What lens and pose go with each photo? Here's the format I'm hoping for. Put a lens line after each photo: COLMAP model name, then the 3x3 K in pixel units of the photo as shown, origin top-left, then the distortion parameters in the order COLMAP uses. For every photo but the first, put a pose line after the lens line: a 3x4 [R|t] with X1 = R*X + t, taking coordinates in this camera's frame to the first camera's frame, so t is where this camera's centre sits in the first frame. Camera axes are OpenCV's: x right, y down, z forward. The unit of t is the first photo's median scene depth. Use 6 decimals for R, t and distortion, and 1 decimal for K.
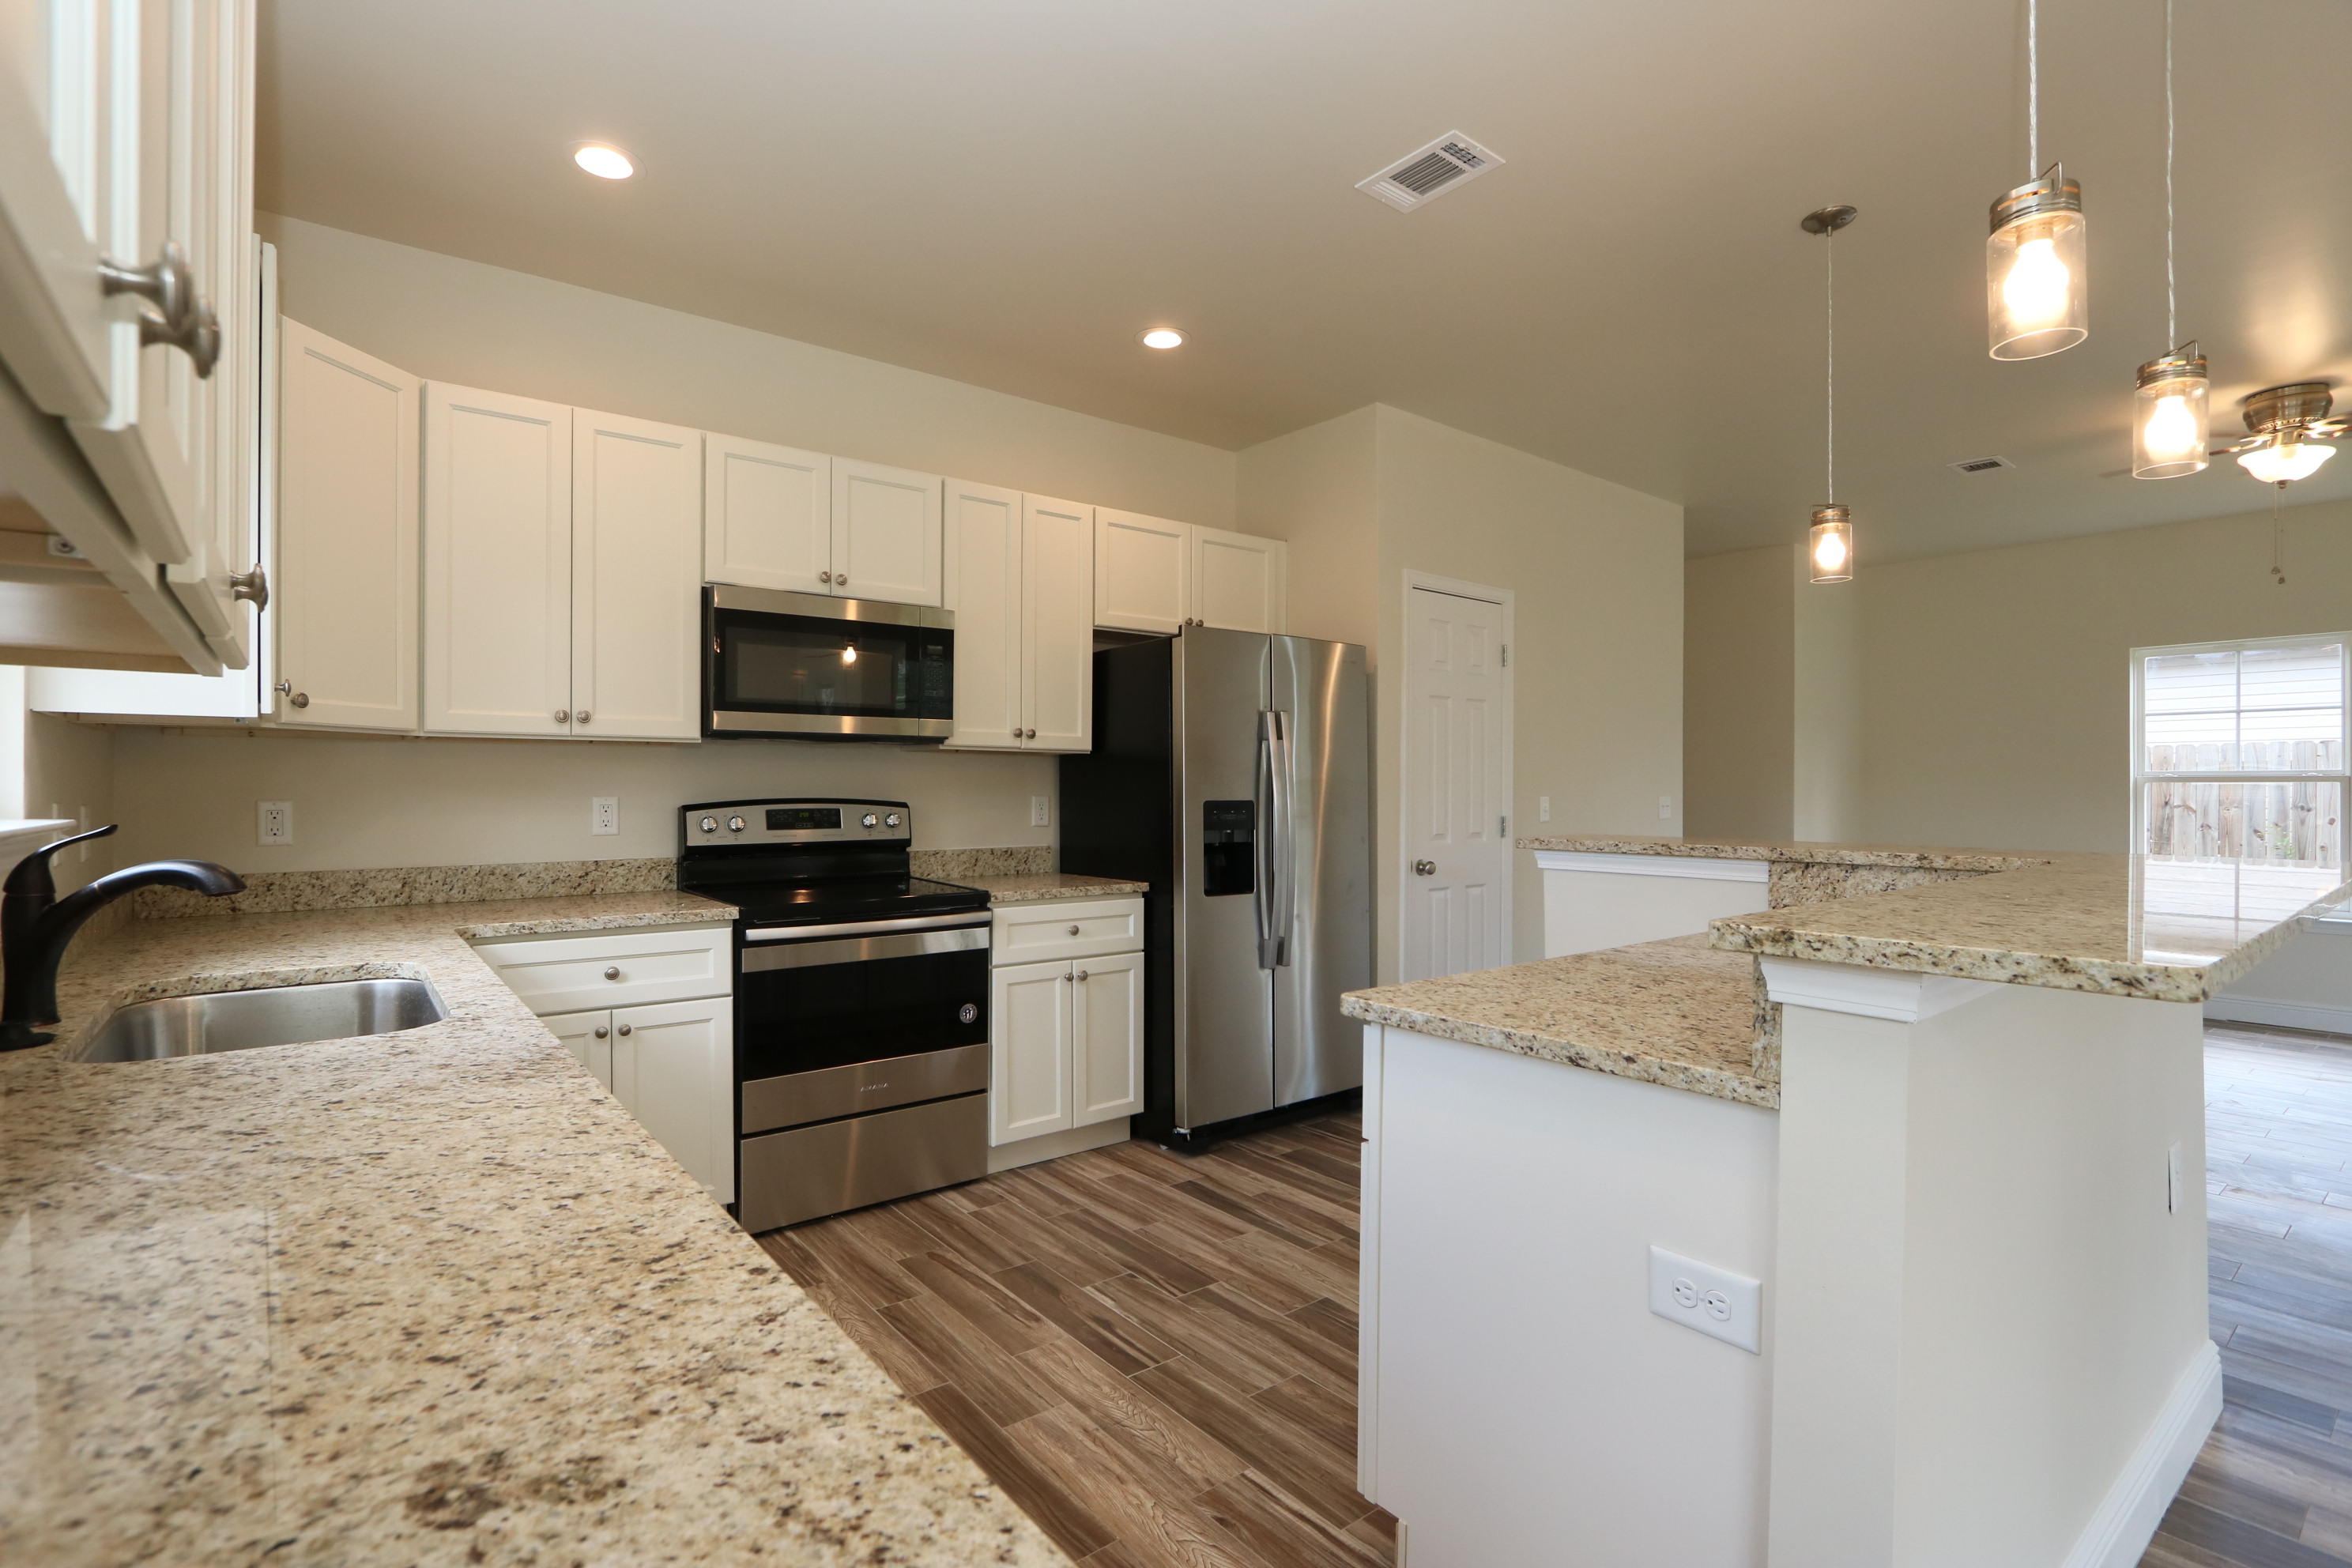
lens RADIAL K [[1091.6, 0, 1159.5], [0, 1091.6, 789.2], [0, 0, 1]] dist [-0.017898, 0.003020]
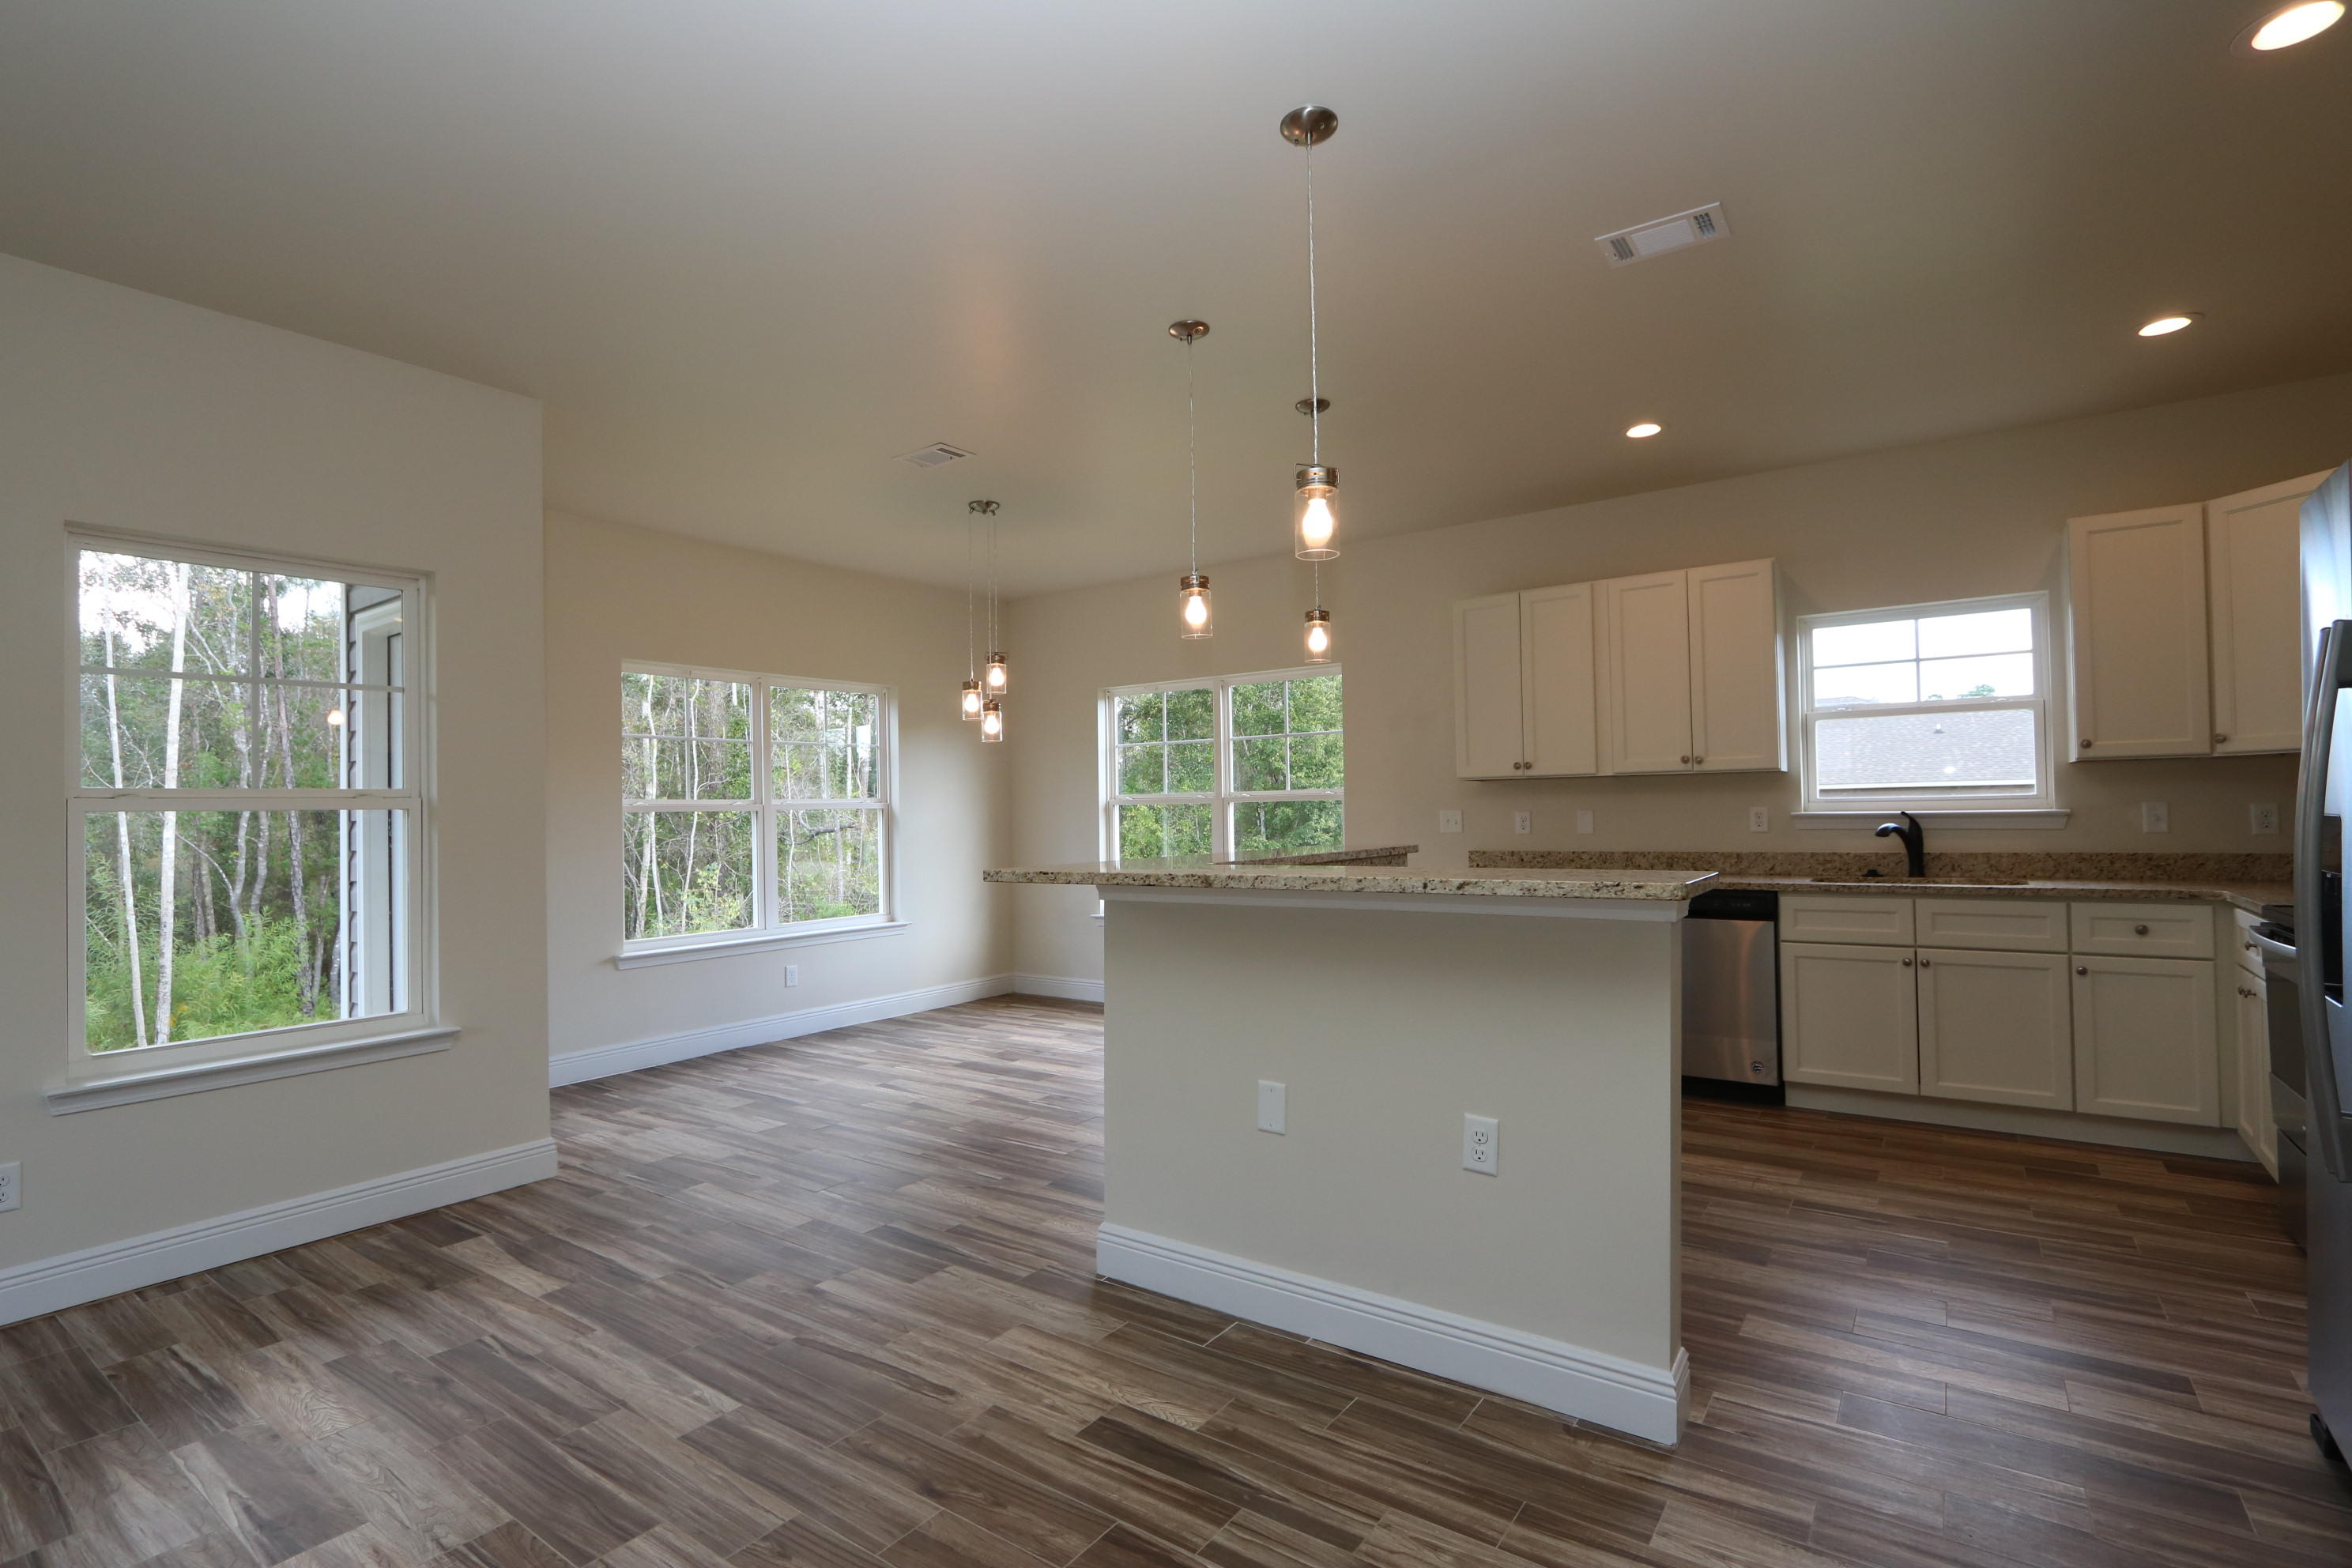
lens RADIAL K [[1091.6, 0, 1159.5], [0, 1091.6, 789.2], [0, 0, 1]] dist [-0.017898, 0.003020]
pose [[-0.961019, 0.012015, -0.276220, 0.670021], [0.018007, 0.999654, -0.019166, -0.002045], [0.275894, -0.023393, -0.960903, 1.227244]]
